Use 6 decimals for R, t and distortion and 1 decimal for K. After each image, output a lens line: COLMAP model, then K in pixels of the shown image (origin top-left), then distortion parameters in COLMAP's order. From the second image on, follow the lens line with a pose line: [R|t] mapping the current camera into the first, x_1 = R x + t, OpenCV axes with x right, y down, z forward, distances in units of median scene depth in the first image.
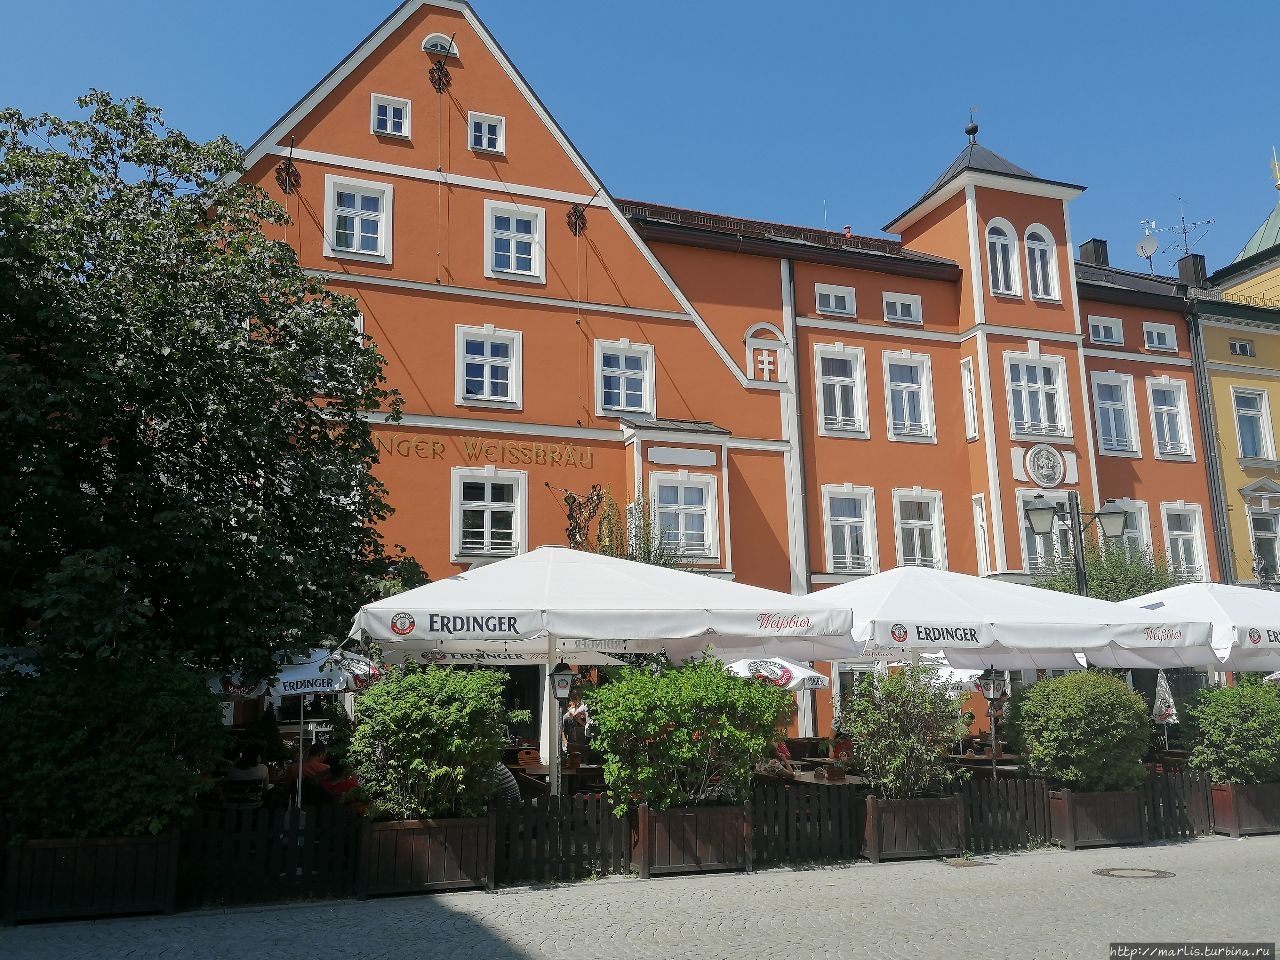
lens RADIAL K [[1064.7, 0, 638.1], [0, 1064.7, 481.7], [0, 0, 1]] dist [0.062937, -0.008998]
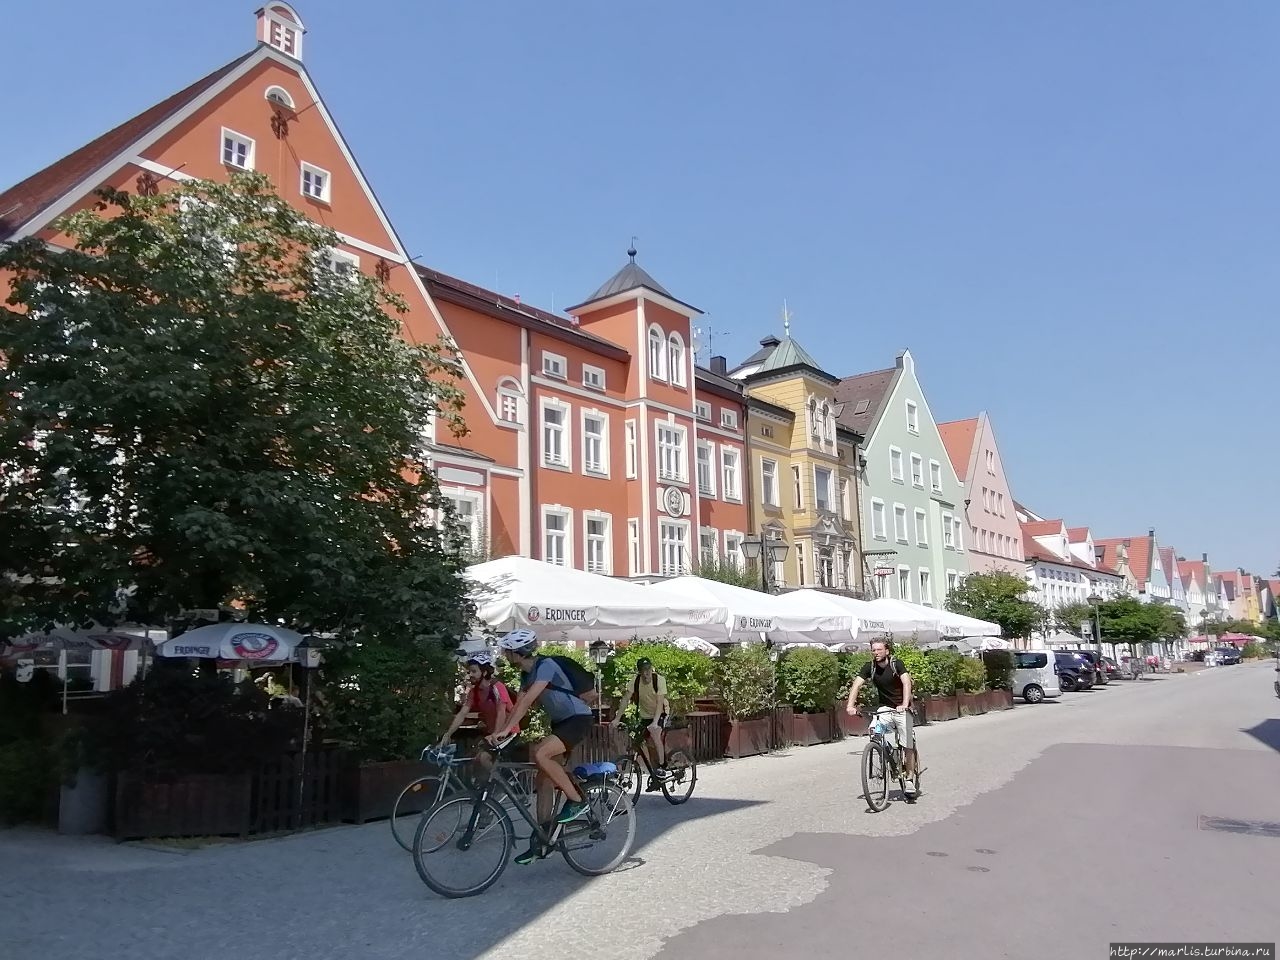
lens RADIAL K [[976.4, 0, 641.1], [0, 976.4, 480.9], [0, 0, 1]] dist [0.027319, 0.002833]
pose [[0.851491, 0.088610, 0.516829, -0.340126], [-0.095221, 0.995361, -0.013774, -0.020244], [-0.515652, -0.037485, 0.855978, -0.101903]]
